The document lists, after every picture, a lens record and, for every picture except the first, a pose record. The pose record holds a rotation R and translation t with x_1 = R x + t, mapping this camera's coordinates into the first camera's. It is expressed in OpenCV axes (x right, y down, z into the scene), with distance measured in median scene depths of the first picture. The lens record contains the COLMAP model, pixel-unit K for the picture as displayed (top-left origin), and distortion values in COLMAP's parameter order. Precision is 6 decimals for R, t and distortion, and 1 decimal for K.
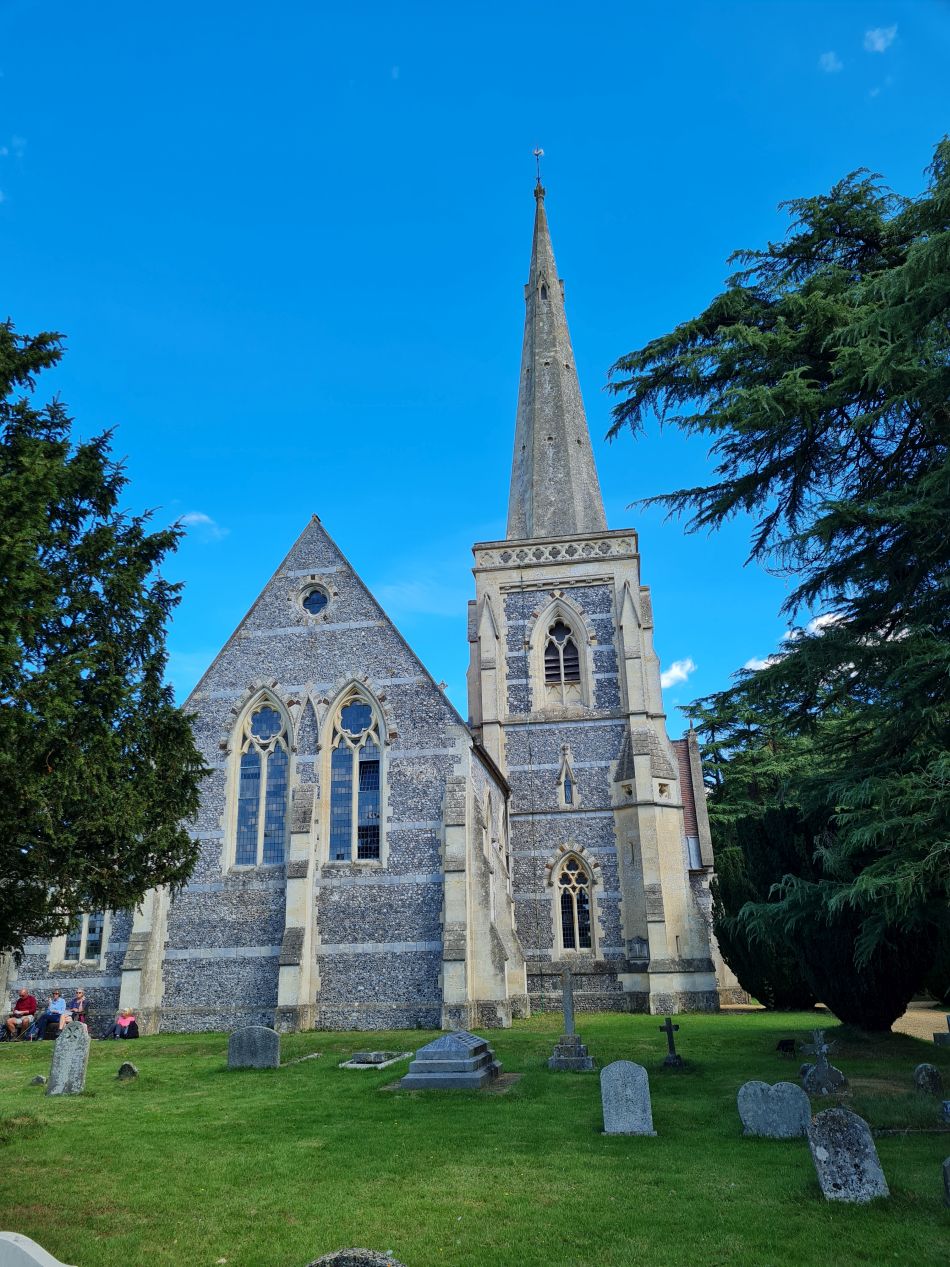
lens RADIAL K [[1022.5, 0, 482.5], [0, 1022.5, 631.1], [0, 0, 1]] dist [0.064900, -0.034908]
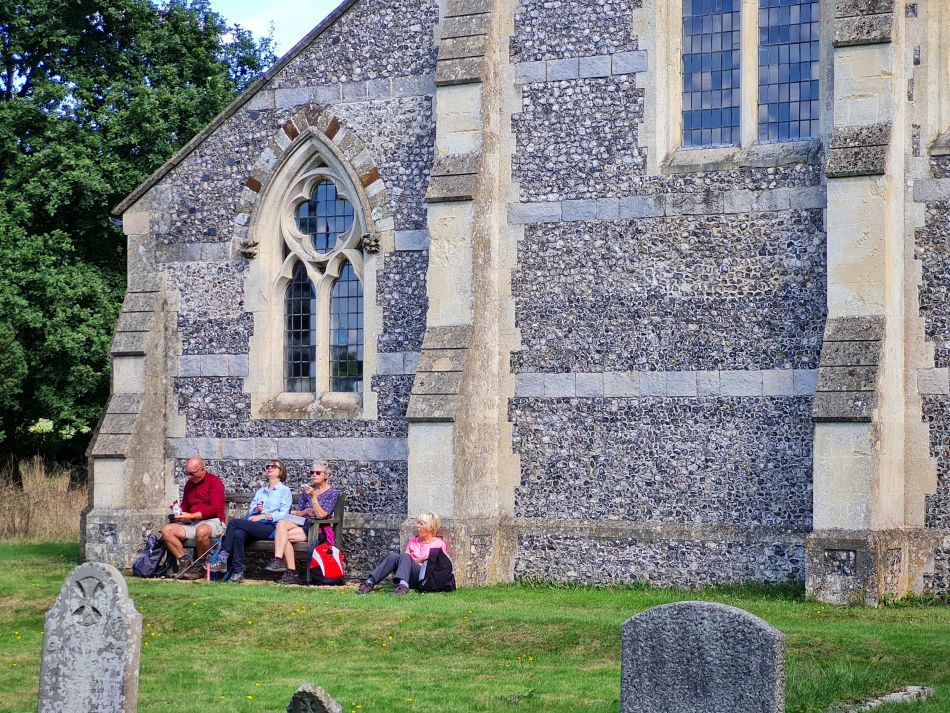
lens RADIAL K [[2241.2, 0, 460.3], [0, 2241.2, 412.8], [0, 0, 1]] dist [0.047779, 0.000000]
pose [[0.931547, 0.021755, -0.362969, -0.033165], [0.088193, 0.954885, 0.283578, 0.093709], [0.352763, -0.296178, 0.887602, 0.279503]]
